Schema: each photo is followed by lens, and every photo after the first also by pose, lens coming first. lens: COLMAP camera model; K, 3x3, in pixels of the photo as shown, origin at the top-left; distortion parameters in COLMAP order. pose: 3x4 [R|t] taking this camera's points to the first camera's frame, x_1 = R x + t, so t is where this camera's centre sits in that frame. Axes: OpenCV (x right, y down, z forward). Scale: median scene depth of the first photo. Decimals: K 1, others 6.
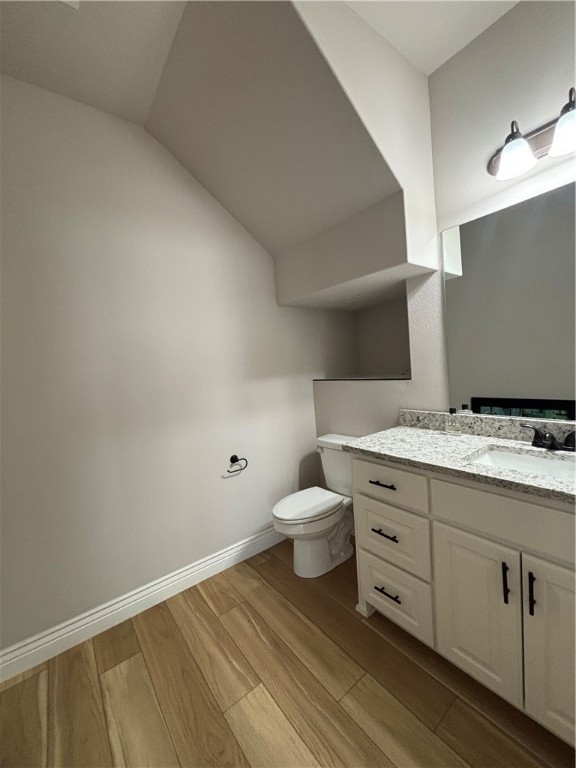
lens RADIAL K [[312.8, 0, 288.0], [0, 312.8, 384.0], [0, 0, 1]] dist [0.016423, -0.000193]
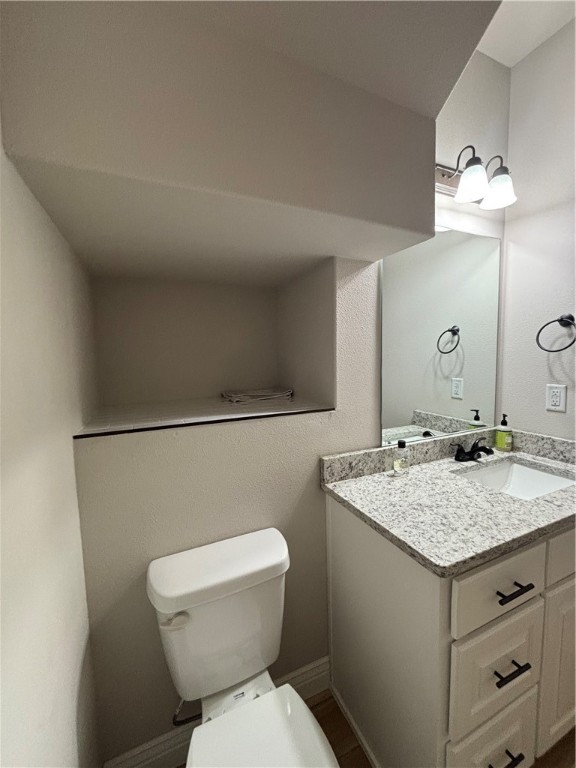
lens RADIAL K [[312.8, 0, 288.0], [0, 312.8, 384.0], [0, 0, 1]] dist [0.016423, -0.000193]
pose [[0.229950, -0.012654, 0.973120, -0.285659], [0.067785, 0.997695, -0.003044, -0.075250], [-0.970839, 0.066663, 0.230278, 0.966798]]
